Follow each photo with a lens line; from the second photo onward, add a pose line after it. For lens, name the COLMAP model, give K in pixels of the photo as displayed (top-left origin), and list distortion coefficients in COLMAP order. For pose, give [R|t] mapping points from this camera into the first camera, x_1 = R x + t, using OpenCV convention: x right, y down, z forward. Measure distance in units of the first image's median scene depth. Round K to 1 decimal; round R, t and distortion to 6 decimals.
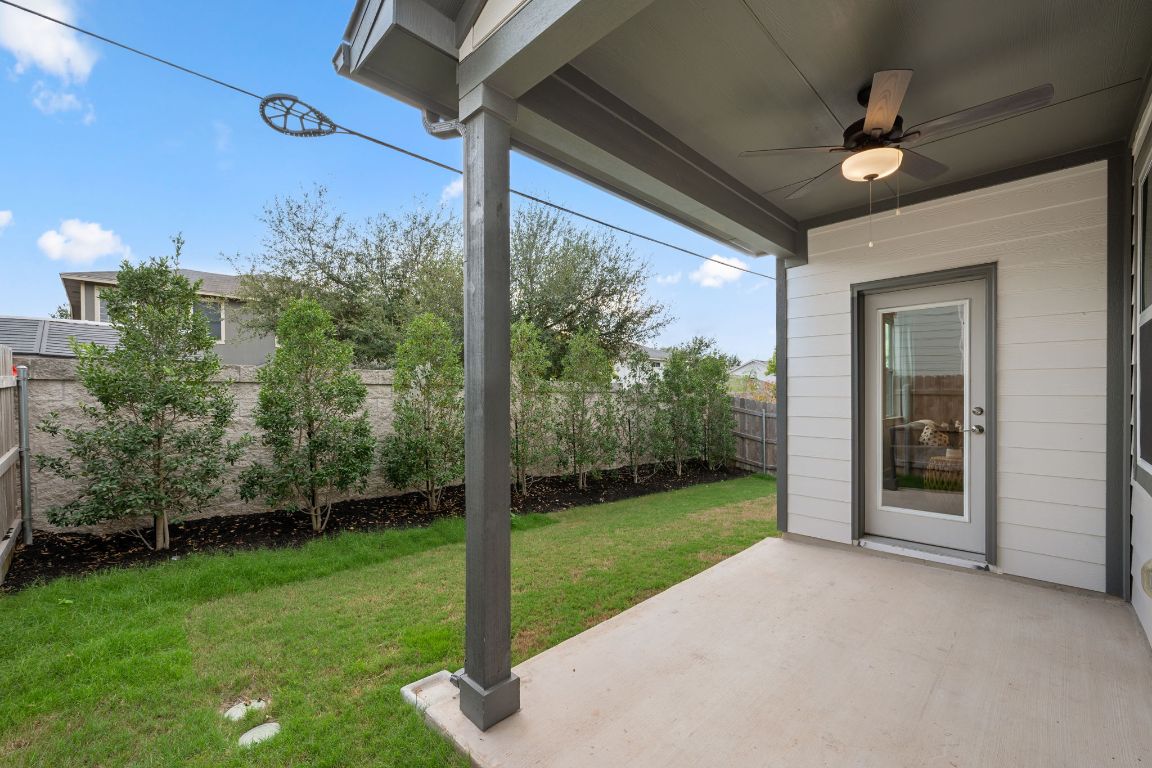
lens RADIAL K [[466.8, 0, 570.2], [0, 466.8, 390.9], [0, 0, 1]] dist [-0.000968, 0.000046]
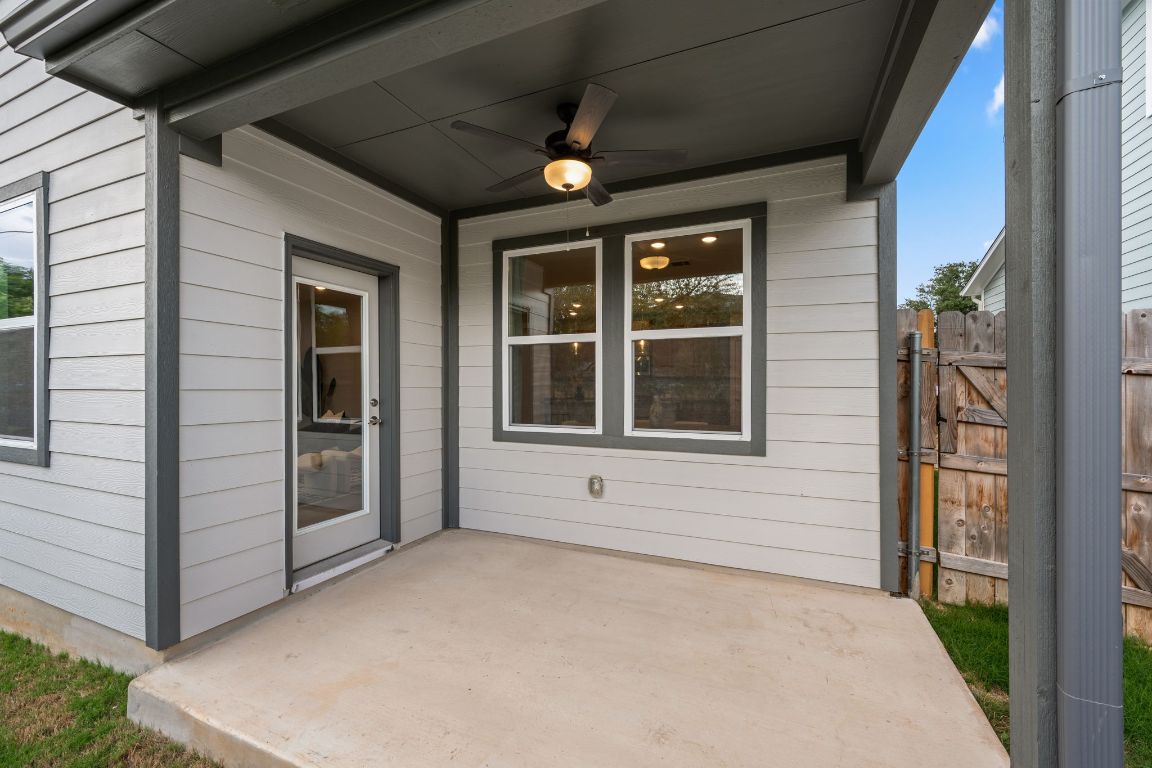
lens RADIAL K [[466.8, 0, 570.2], [0, 466.8, 390.9], [0, 0, 1]] dist [-0.000968, 0.000046]
pose [[-0.361574, -0.003687, 0.932336, -0.255639], [-0.007275, 0.999973, 0.001133, 0.011439], [-0.932315, -0.006373, -0.361591, 0.993496]]
